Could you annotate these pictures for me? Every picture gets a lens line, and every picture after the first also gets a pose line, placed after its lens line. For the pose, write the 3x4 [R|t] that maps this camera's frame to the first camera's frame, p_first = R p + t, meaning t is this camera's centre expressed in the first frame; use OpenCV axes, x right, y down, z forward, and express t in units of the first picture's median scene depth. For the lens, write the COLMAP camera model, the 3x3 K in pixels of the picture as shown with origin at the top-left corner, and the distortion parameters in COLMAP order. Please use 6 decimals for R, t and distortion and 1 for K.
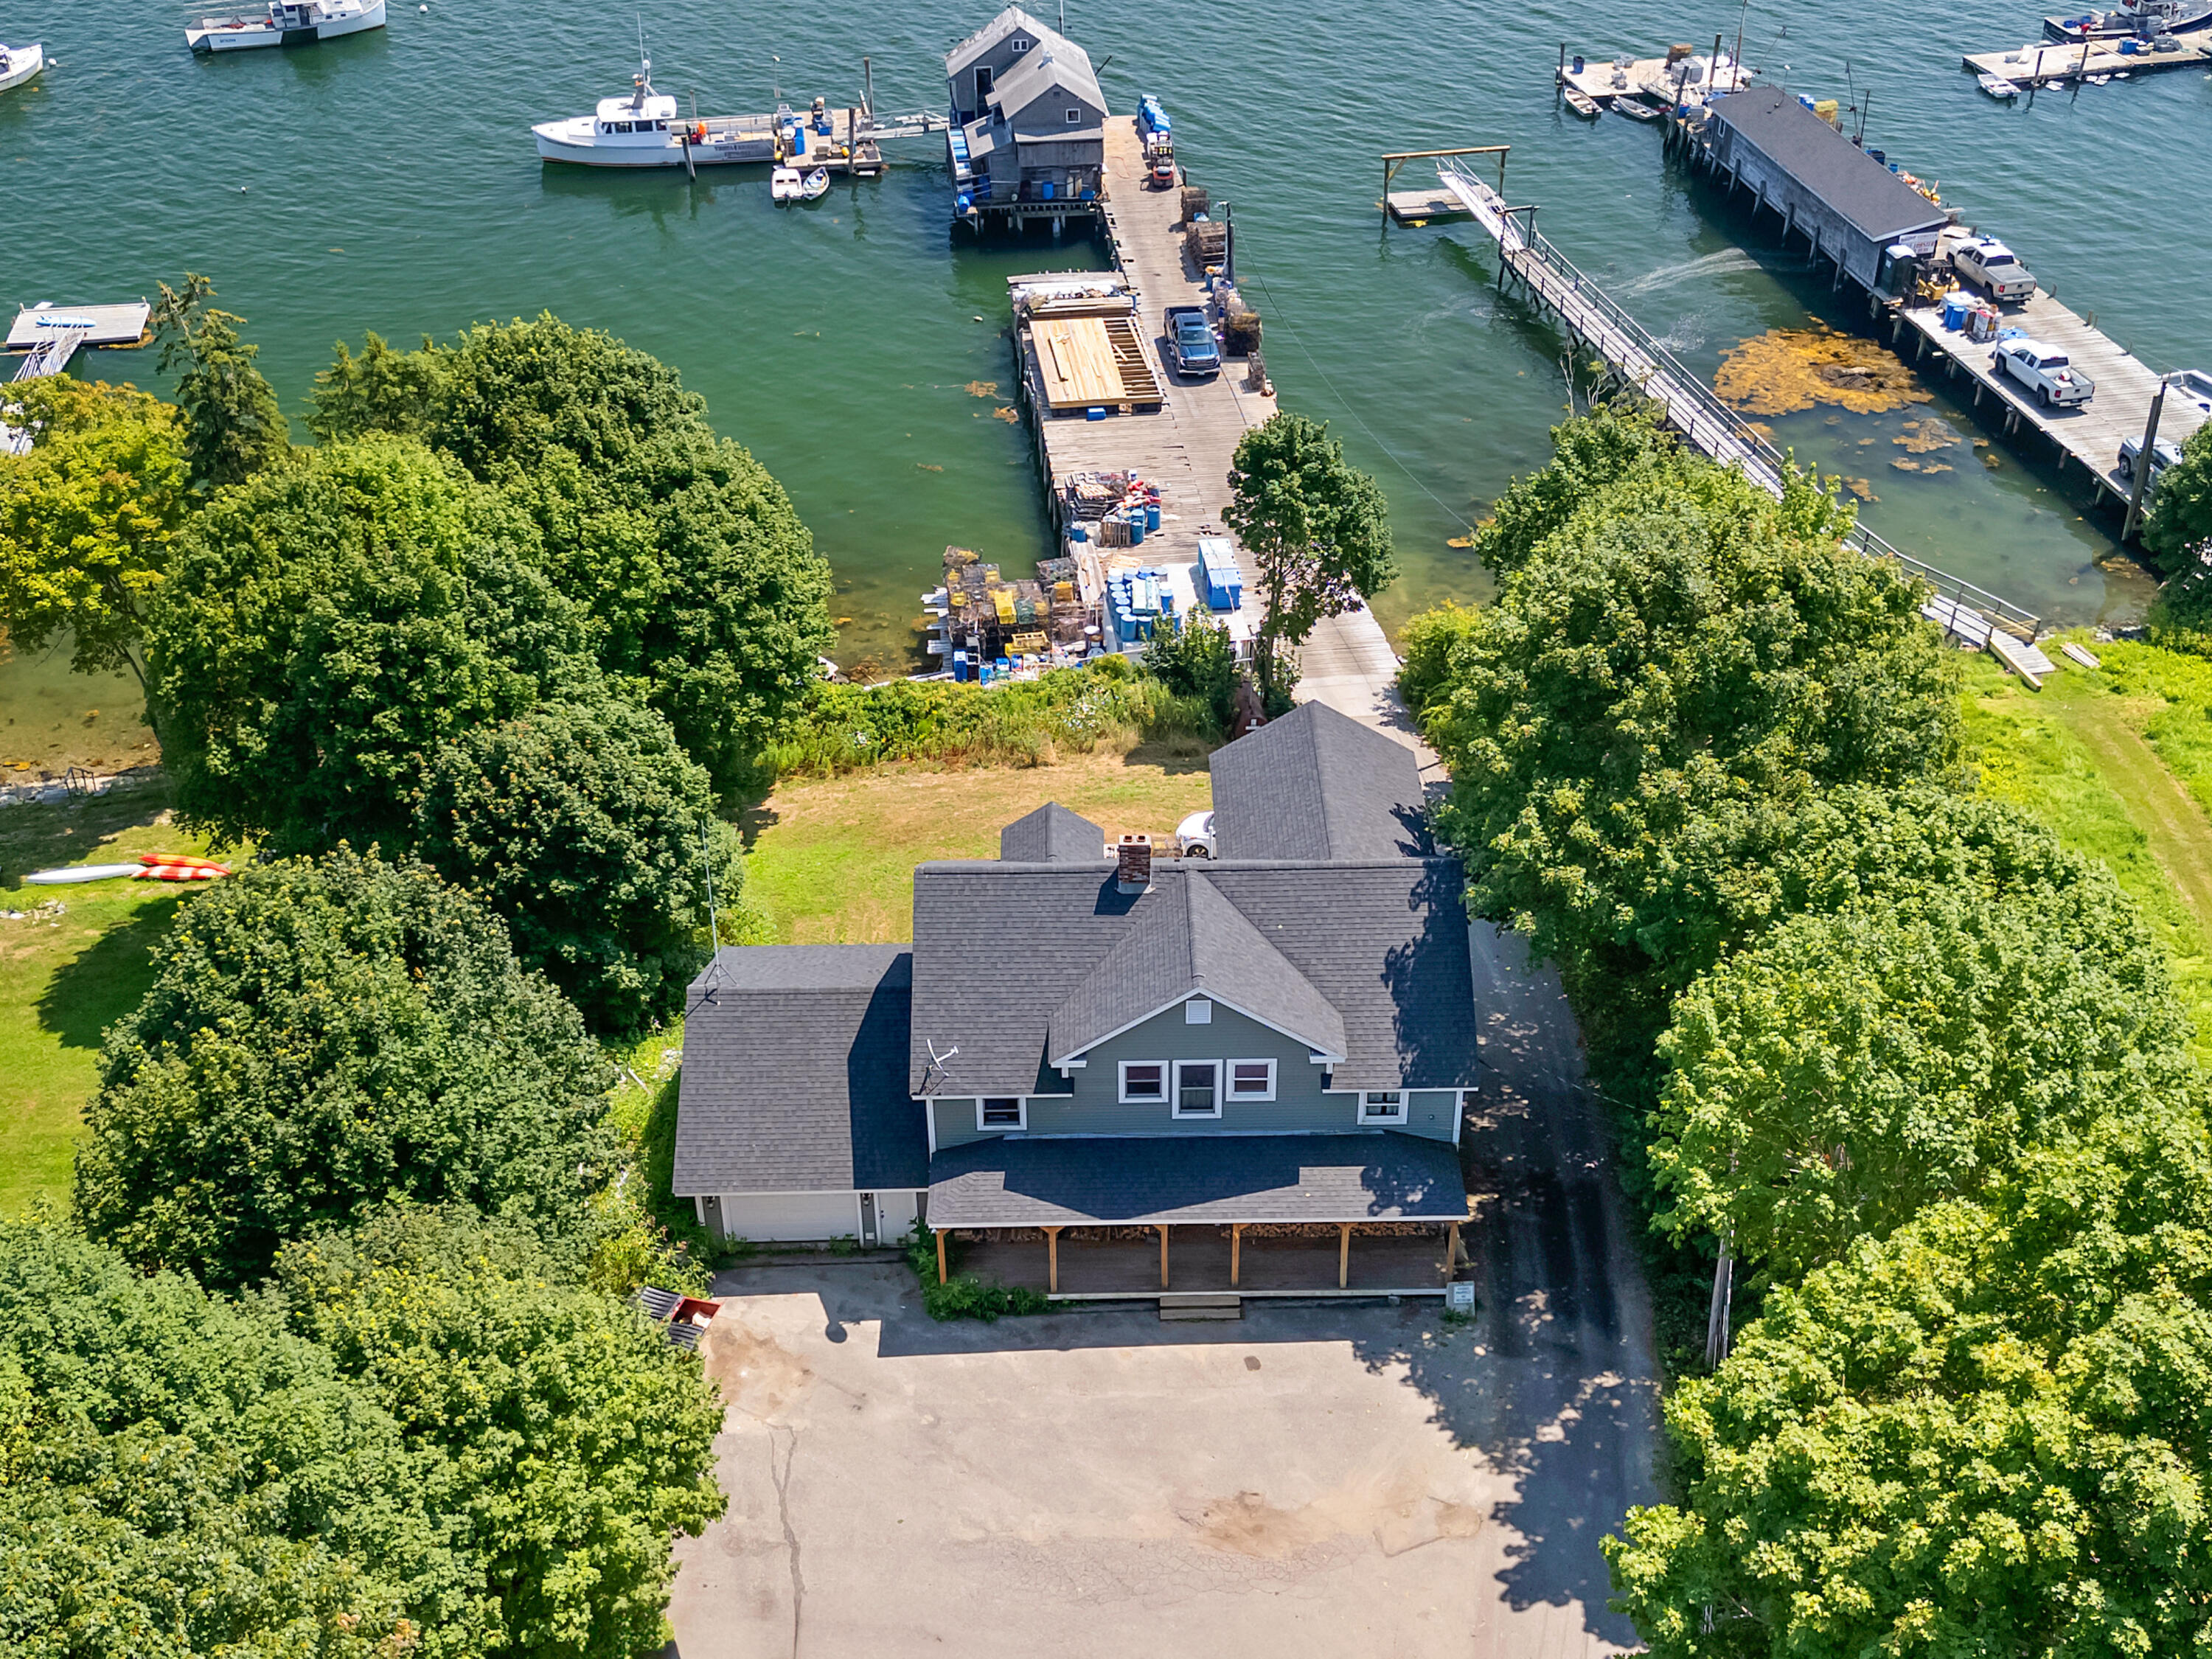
lens RADIAL K [[1789.1, 0, 1106.0], [0, 1789.1, 829.5], [0, 0, 1]] dist [-0.008938, -0.004558]
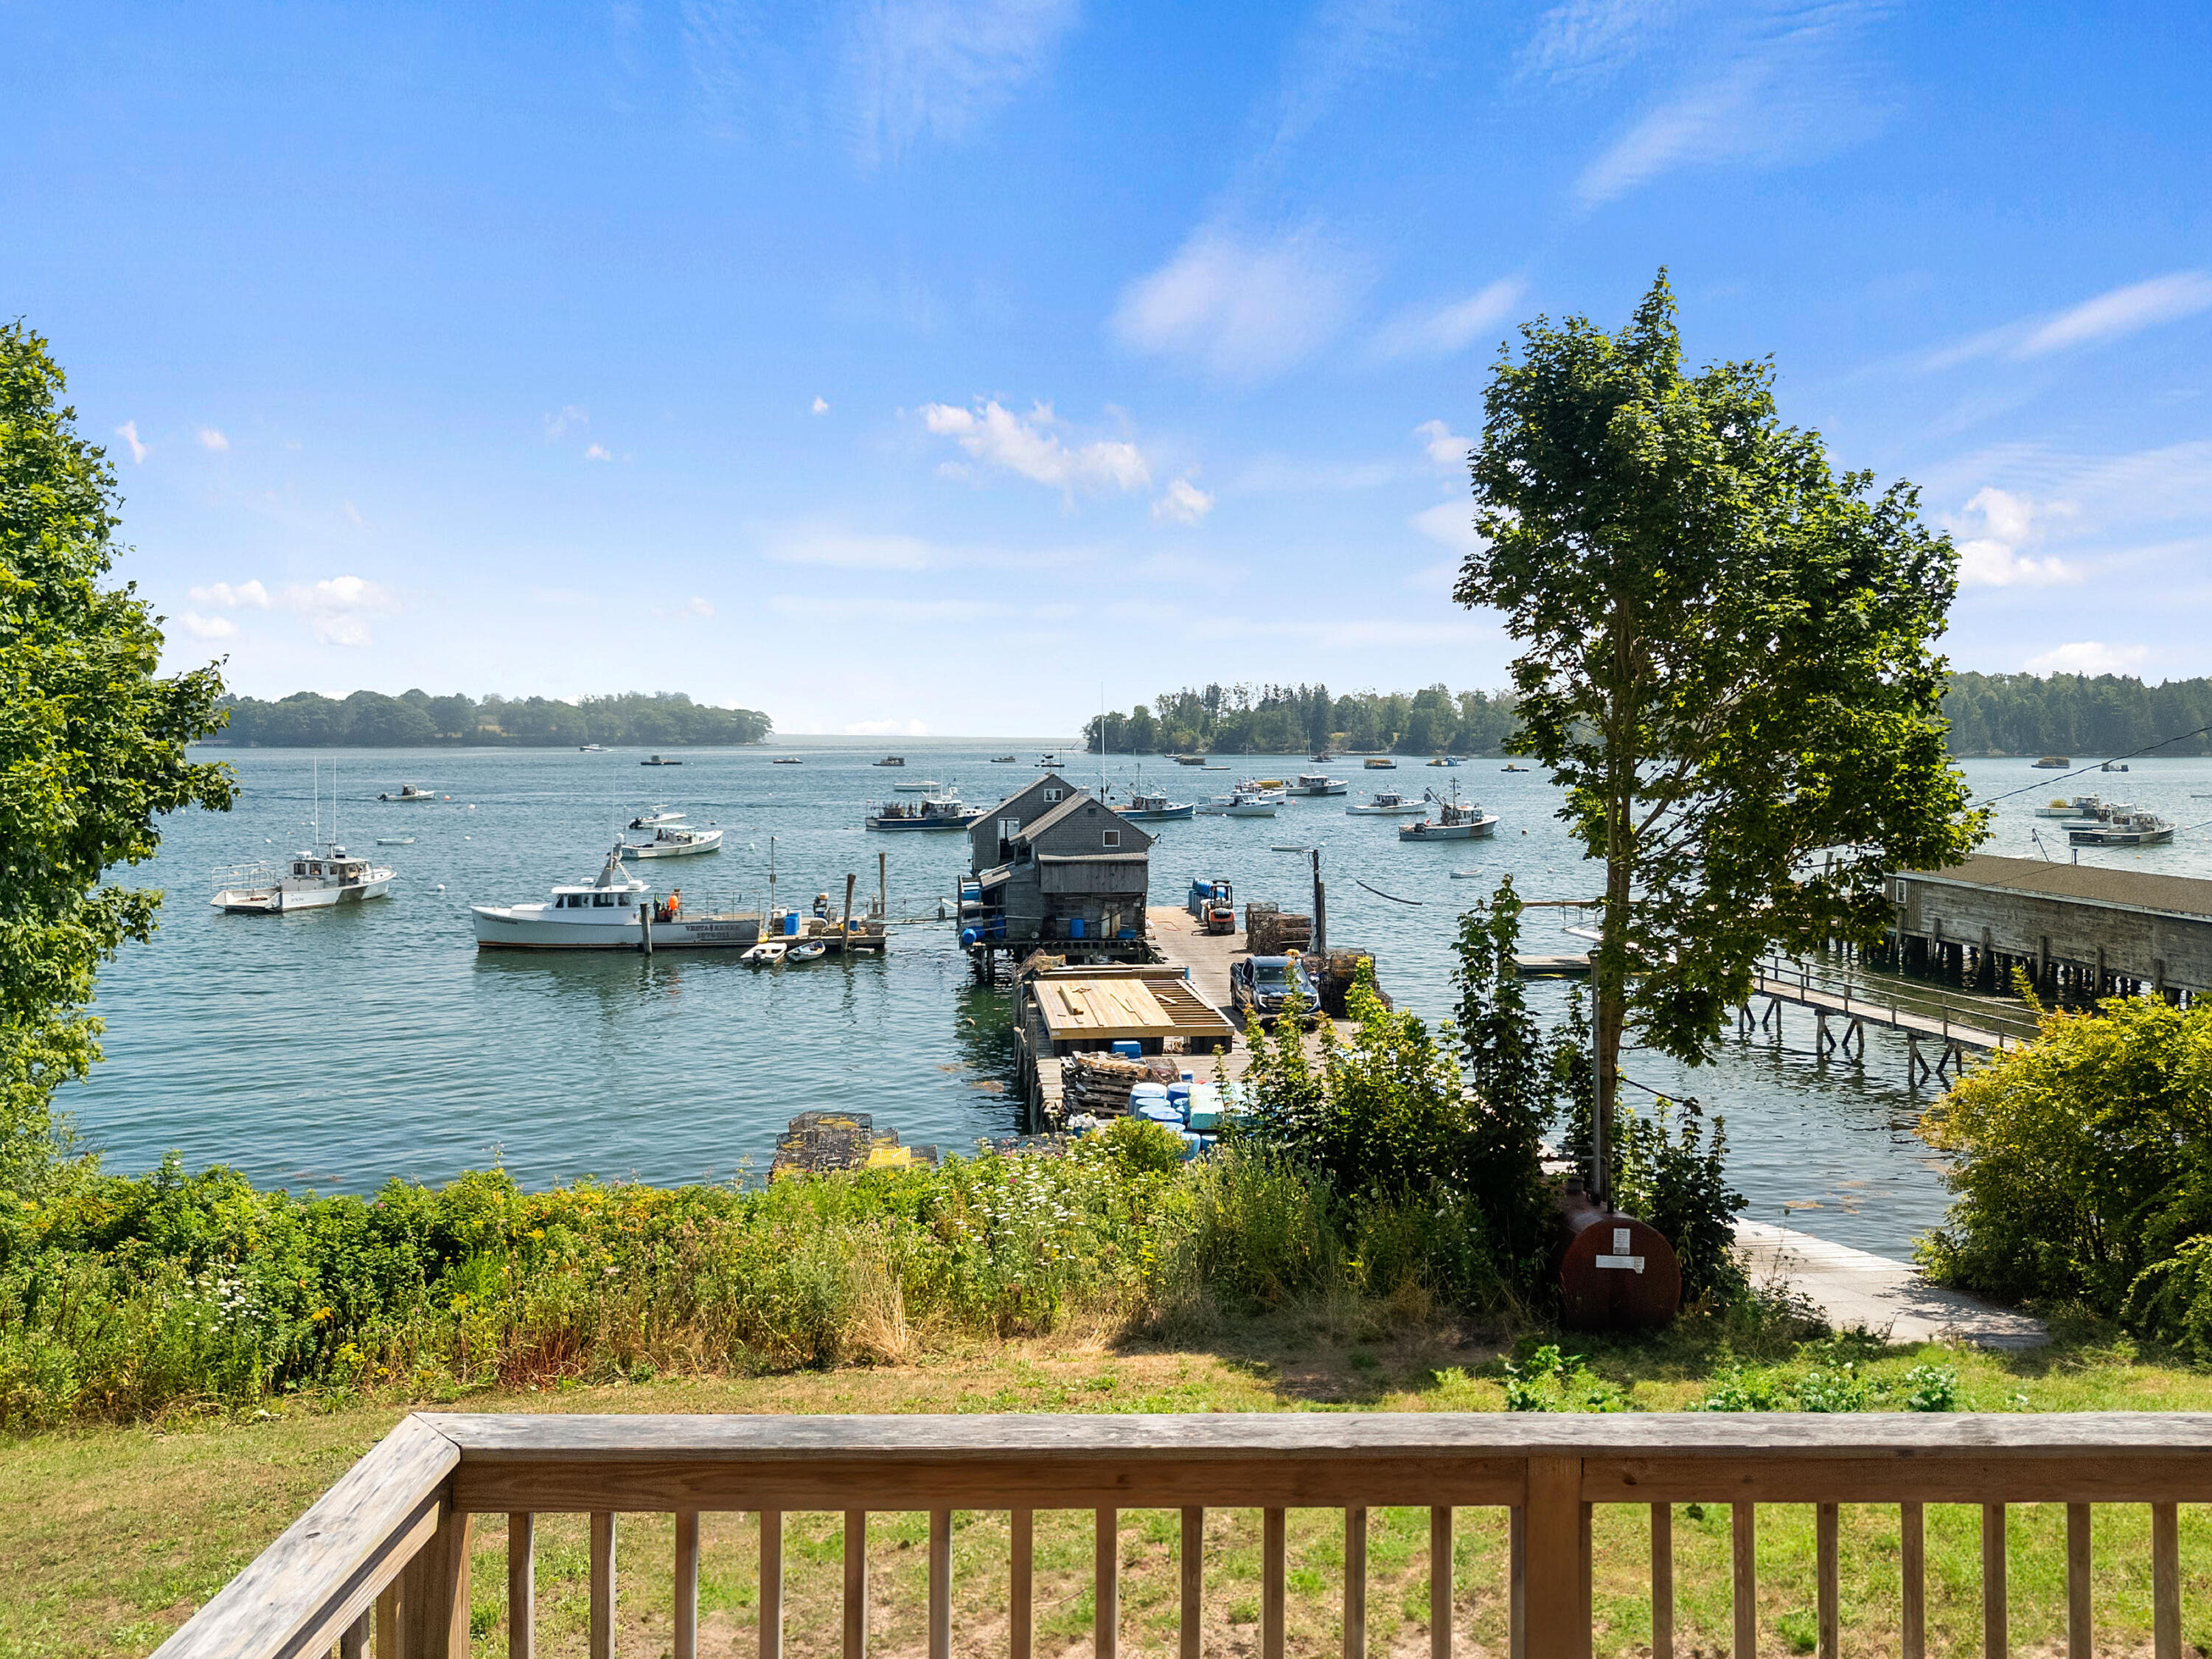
lens RADIAL K [[1789.1, 0, 1106.0], [0, 1789.1, 829.5], [0, 0, 1]] dist [-0.008938, -0.004558]
pose [[0.999521, -0.004375, -0.030640, 0.004355], [-0.012233, 0.853506, -0.520940, 0.014211], [0.028430, 0.521065, 0.853043, 0.308247]]
